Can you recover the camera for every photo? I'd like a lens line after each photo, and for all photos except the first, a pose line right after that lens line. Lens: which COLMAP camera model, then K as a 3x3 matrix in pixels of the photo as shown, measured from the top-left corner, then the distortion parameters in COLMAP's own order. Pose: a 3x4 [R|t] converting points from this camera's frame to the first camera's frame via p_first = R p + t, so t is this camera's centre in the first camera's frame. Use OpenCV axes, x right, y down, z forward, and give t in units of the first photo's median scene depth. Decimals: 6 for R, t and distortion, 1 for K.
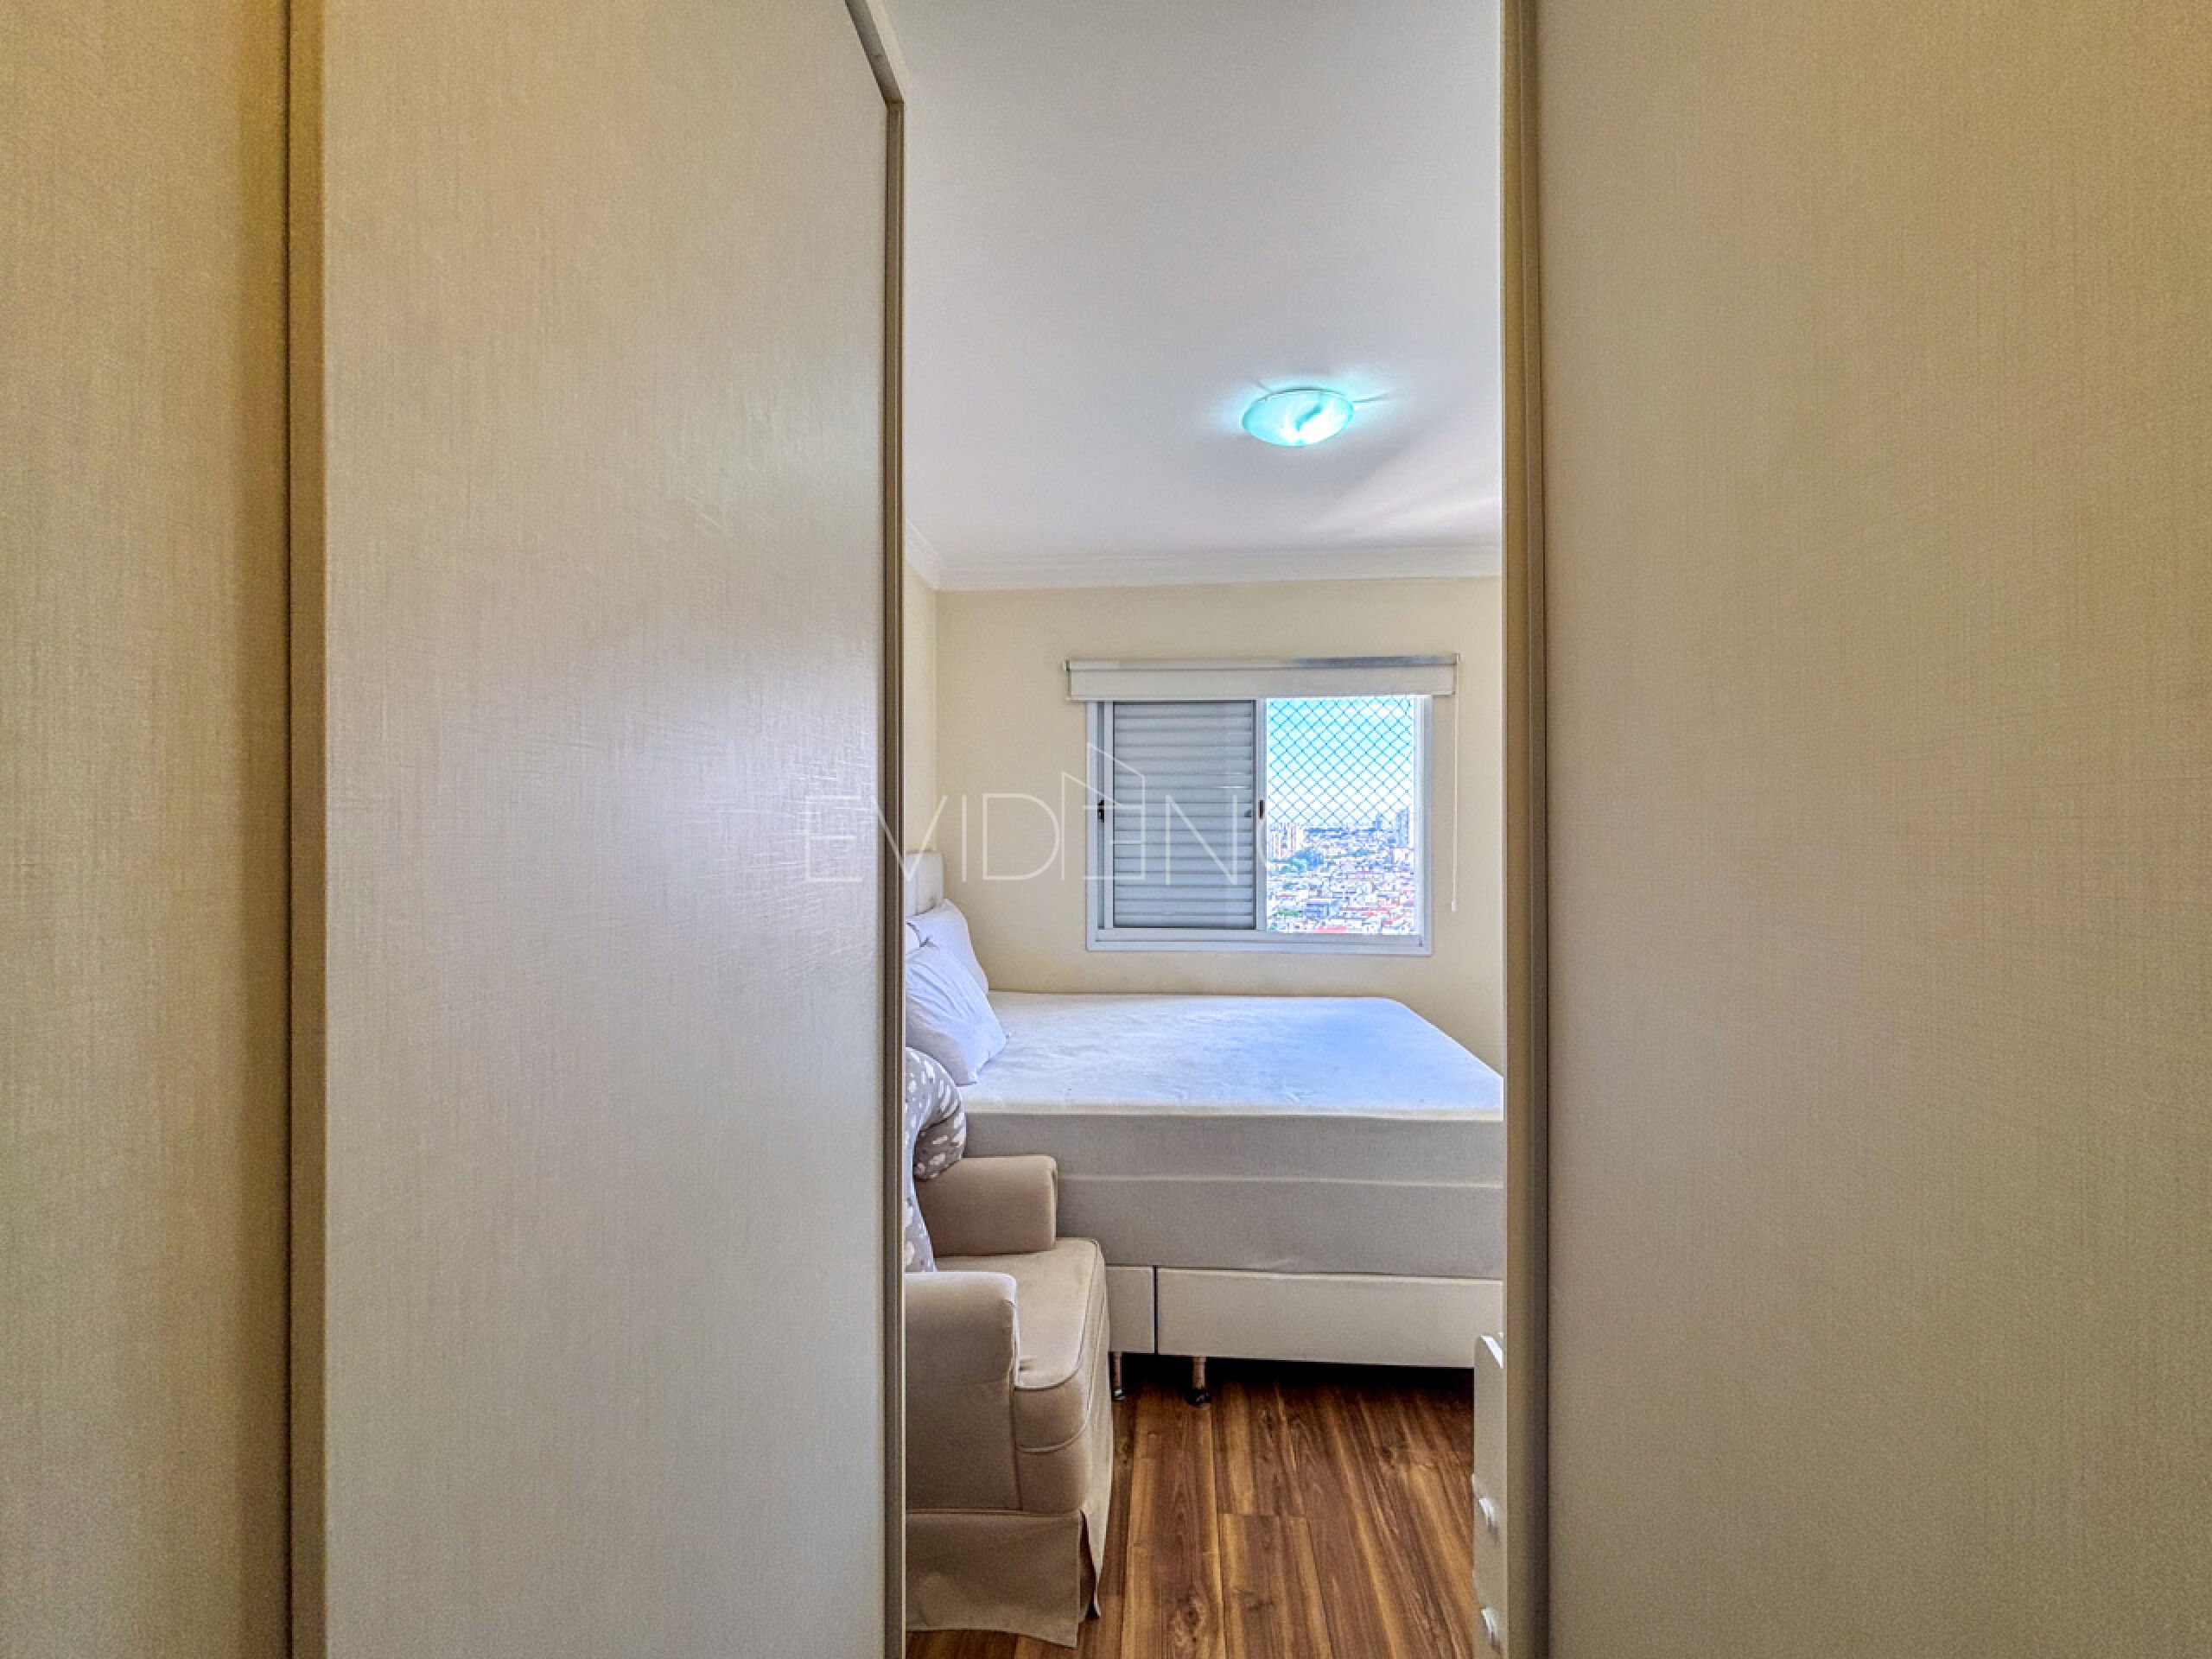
lens RADIAL K [[892.5, 0, 1108.9], [0, 892.5, 843.7], [0, 0, 1]] dist [0.036956, -0.000039]
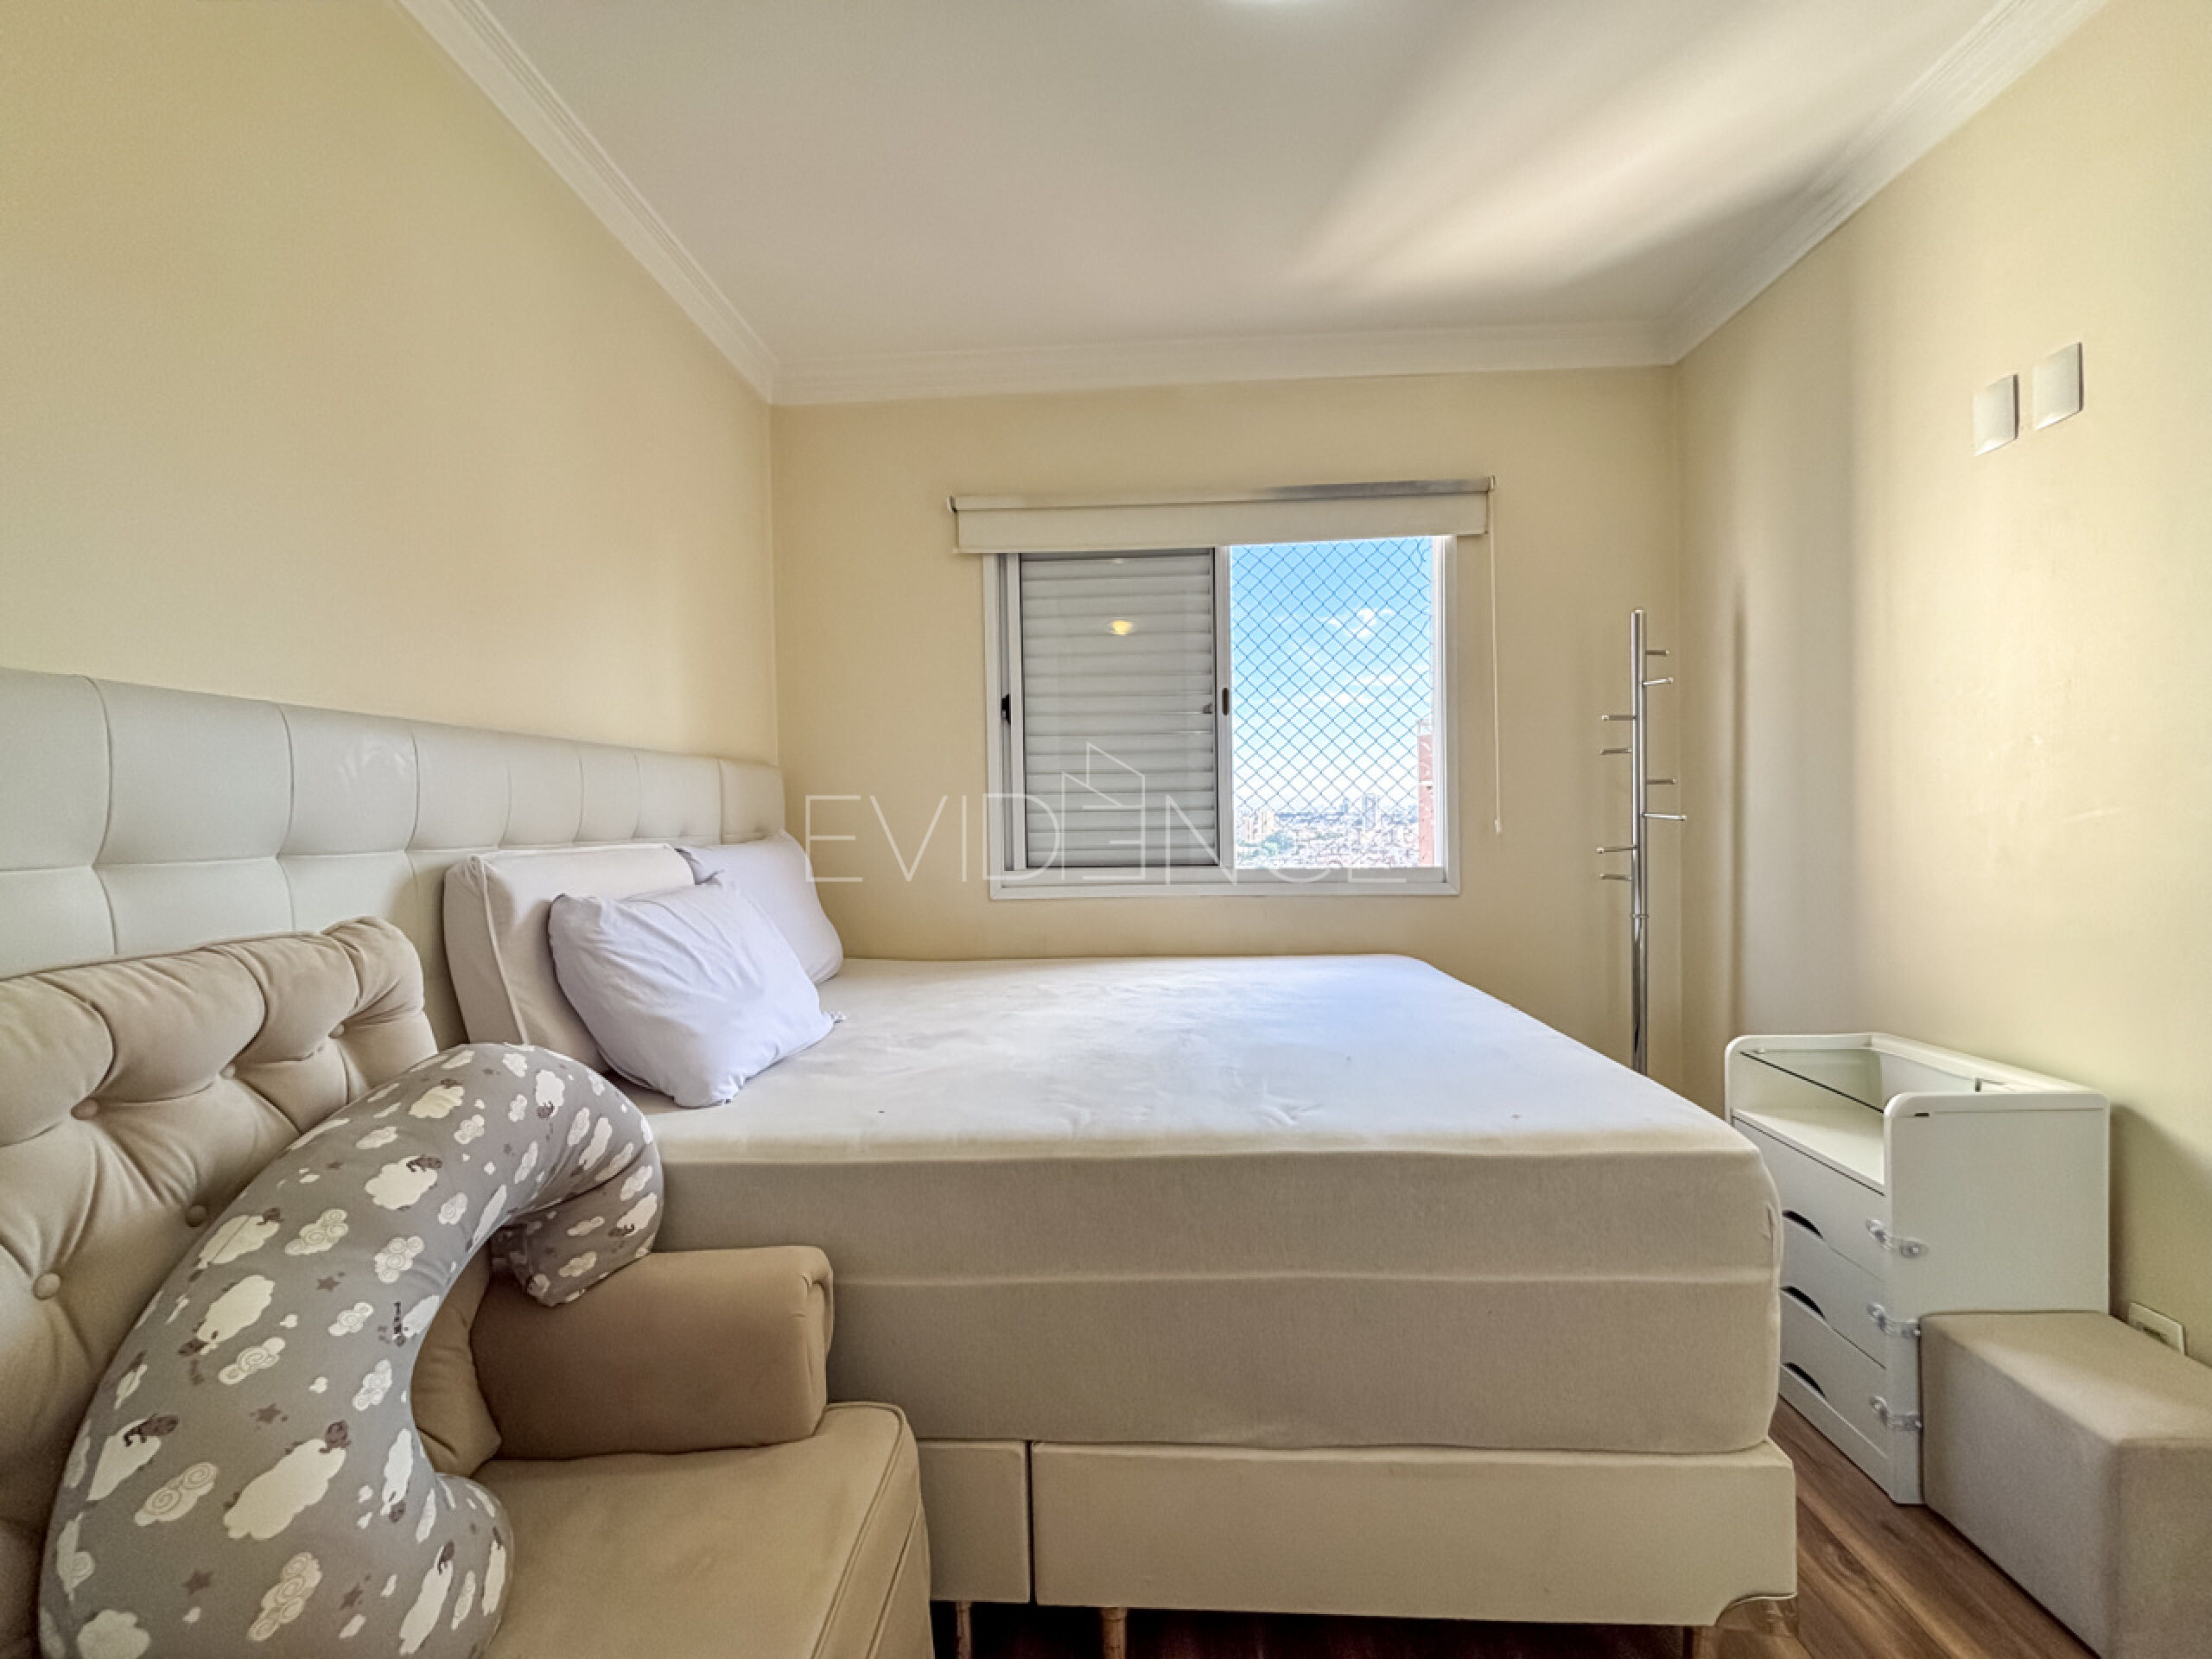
lens RADIAL K [[874.1, 0, 1107.4], [0, 874.1, 842.8], [0, 0, 1]] dist [0.008147, -0.000191]
pose [[0.999500, -0.018016, 0.025987, 0.065227], [0.017679, 0.999757, 0.013146, 0.079400], [-0.026218, -0.012680, 0.999576, 0.348584]]
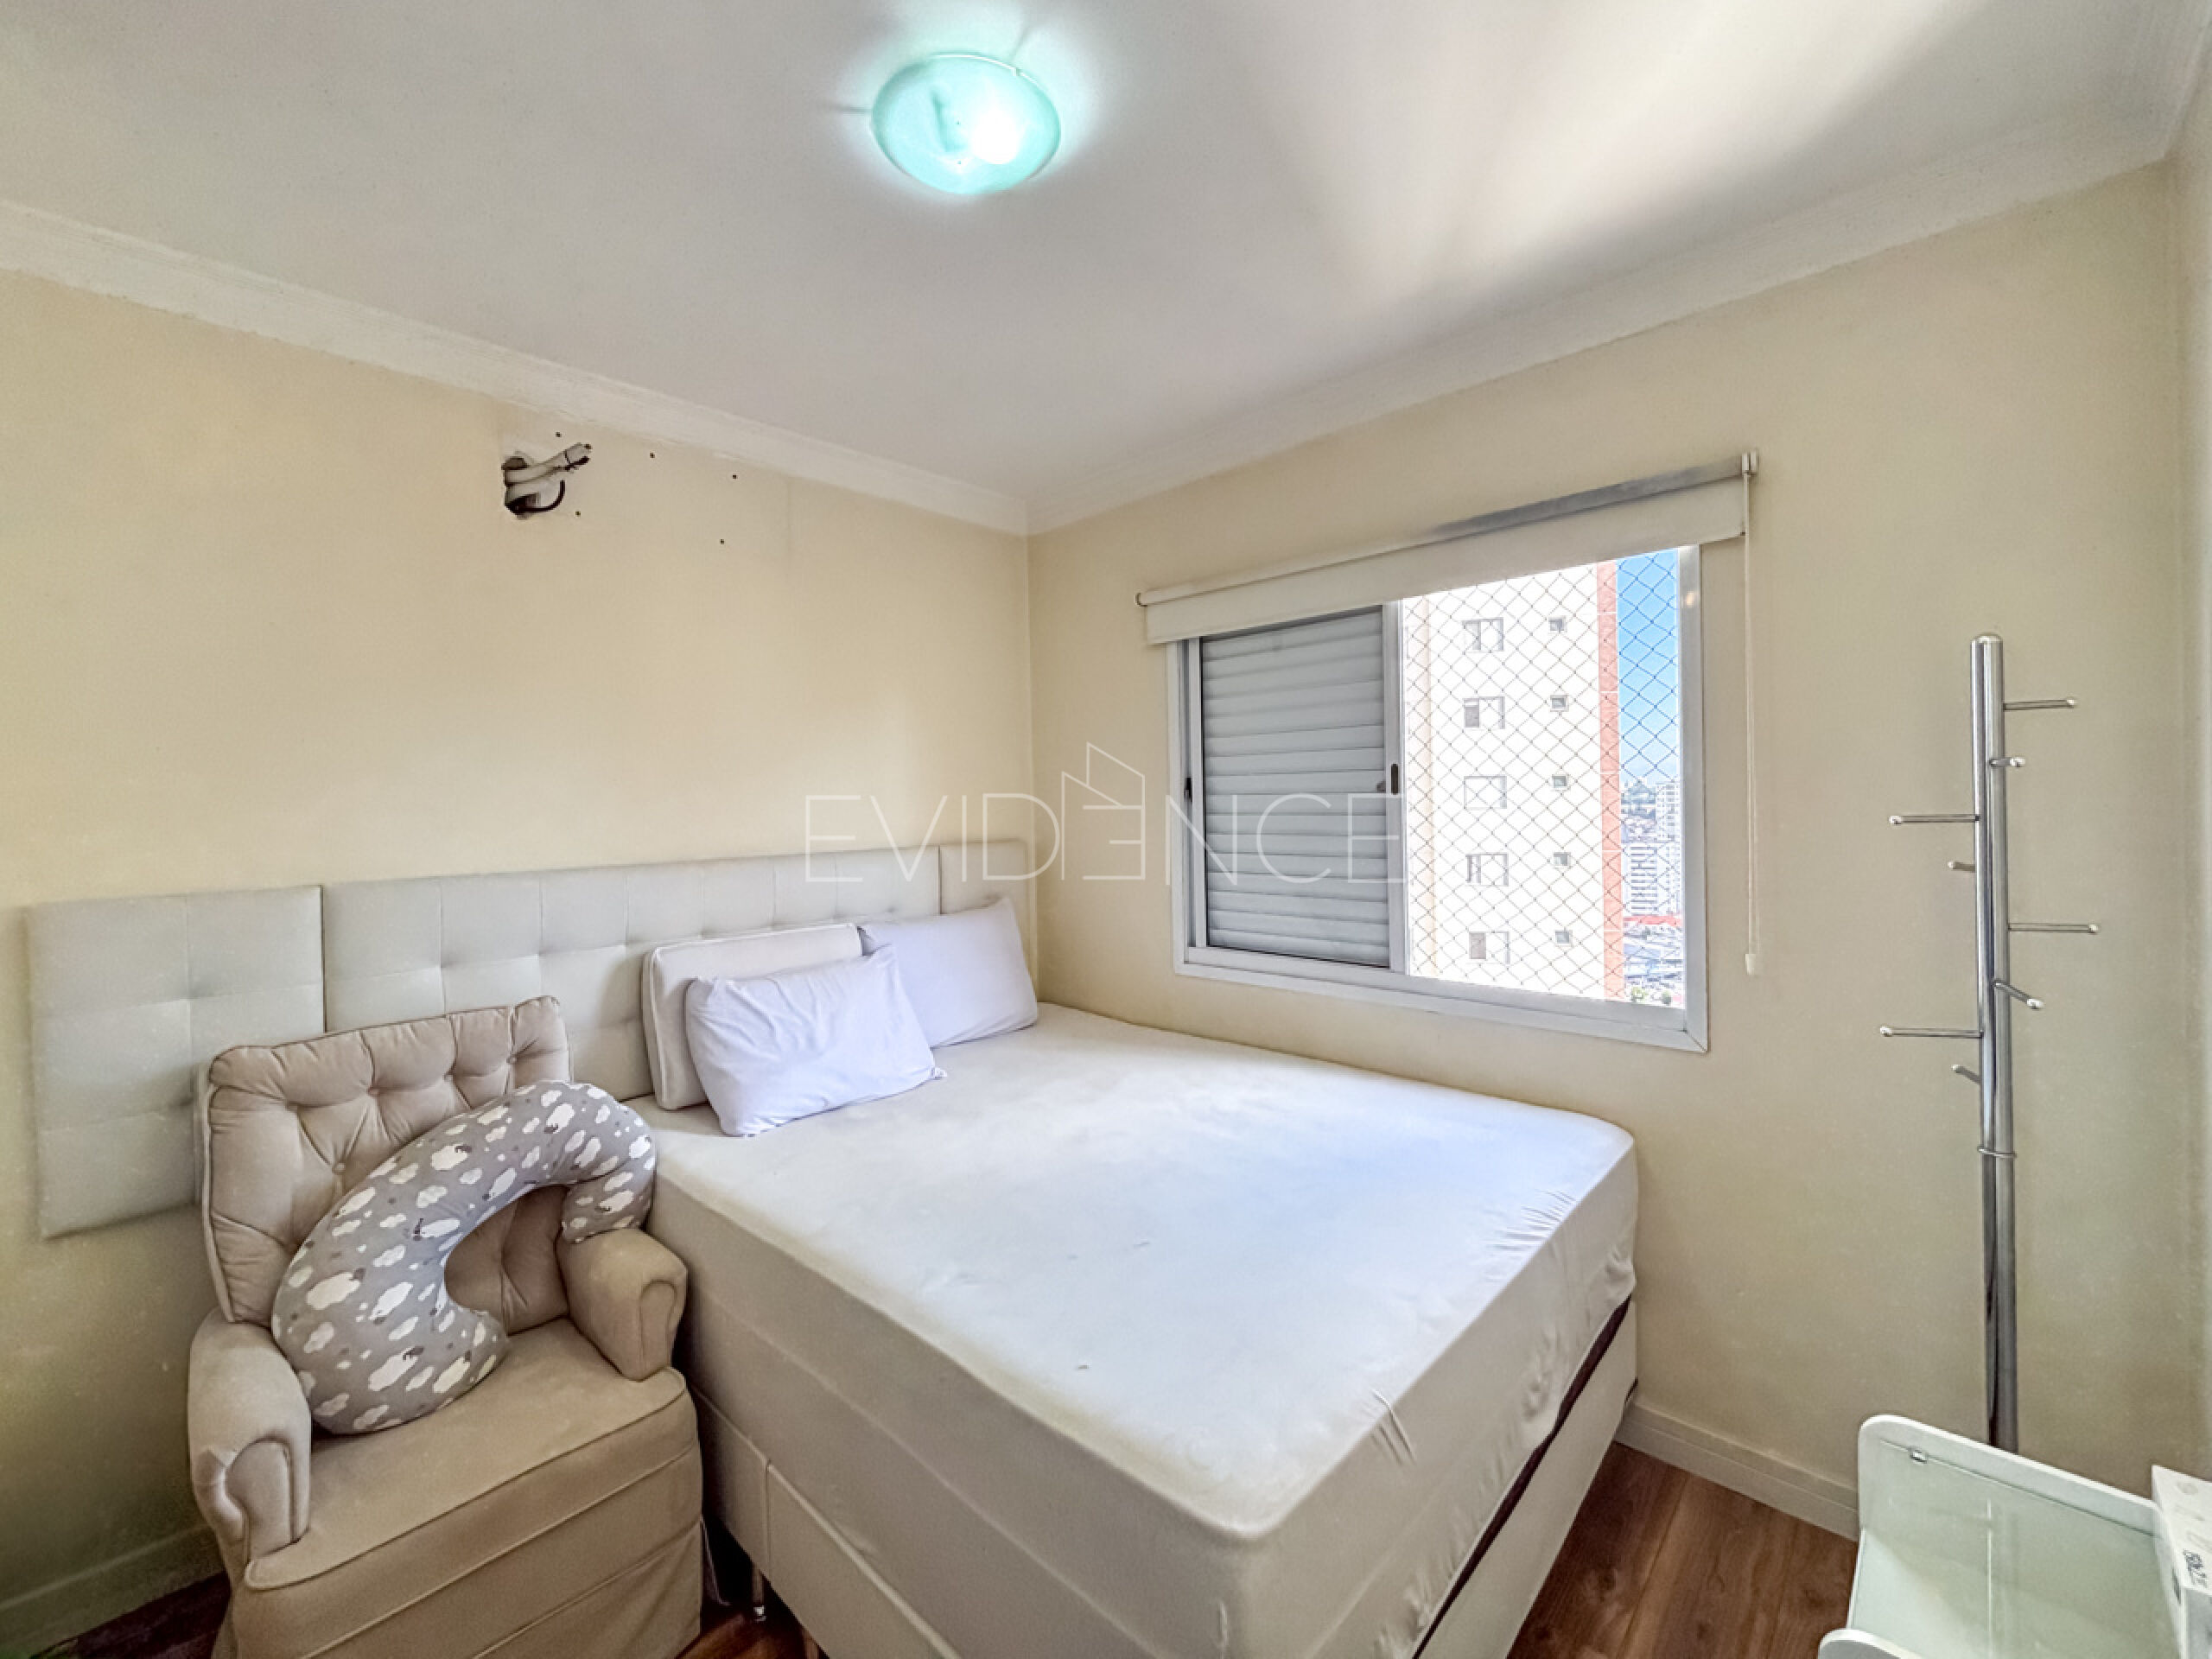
lens RADIAL K [[906.9, 0, 1093.0], [0, 906.9, 821.2], [0, 0, 1]] dist [-0.000164, -0.000119]
pose [[0.773358, -0.001770, -0.633967, 0.496774], [0.008161, 0.999941, 0.007164, -0.018475], [0.633916, -0.010714, 0.773327, 0.448884]]
